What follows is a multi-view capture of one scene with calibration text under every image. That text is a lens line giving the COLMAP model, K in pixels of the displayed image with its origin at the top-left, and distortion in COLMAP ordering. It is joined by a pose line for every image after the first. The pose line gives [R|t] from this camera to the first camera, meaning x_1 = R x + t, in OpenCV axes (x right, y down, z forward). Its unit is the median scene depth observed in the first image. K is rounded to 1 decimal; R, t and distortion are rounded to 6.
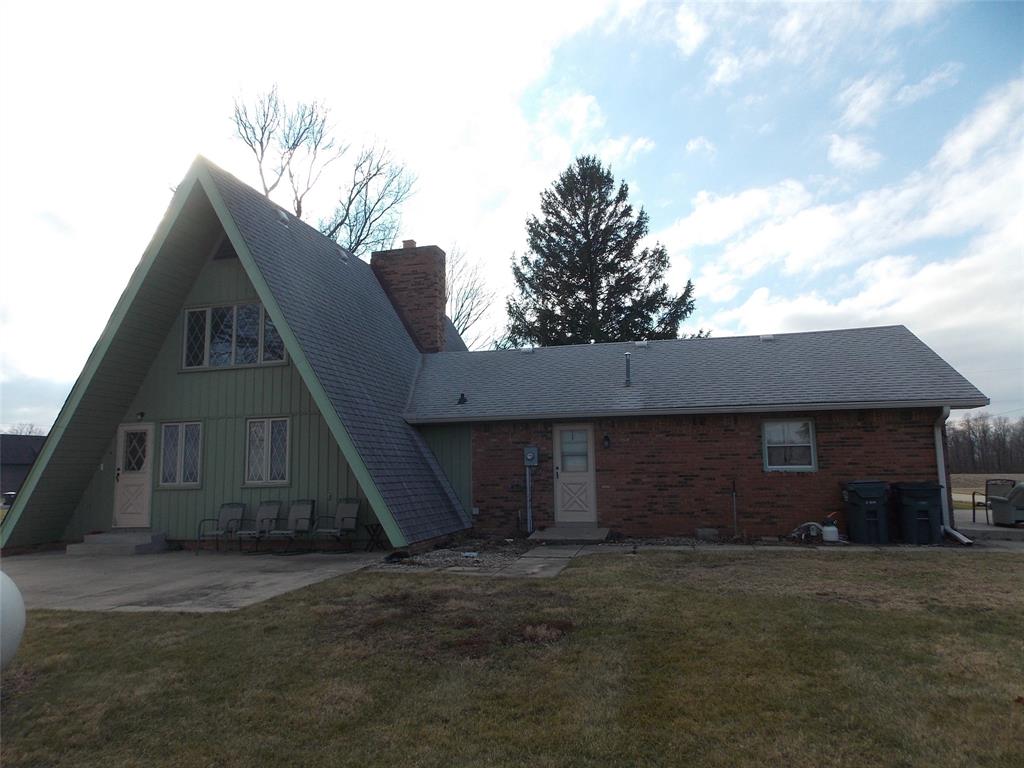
lens RADIAL K [[681.1, 0, 512.4], [0, 681.1, 378.3], [0, 0, 1]] dist [0.002520, -0.004207]
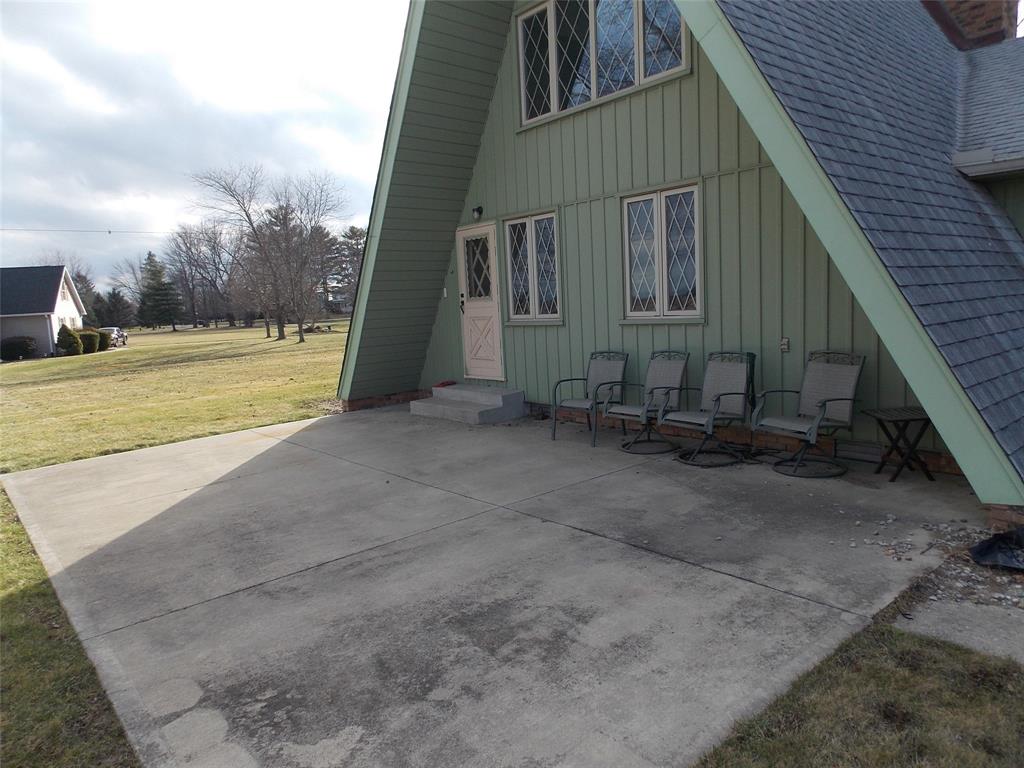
lens RADIAL K [[681.1, 0, 511.5], [0, 681.1, 375.9], [0, 0, 1]] dist [0.002520, -0.004207]
pose [[0.810826, 0.047119, -0.583388, -0.141263], [0.111078, 0.966250, 0.232426, 0.060895], [0.574650, -0.253259, 0.778227, 0.497897]]
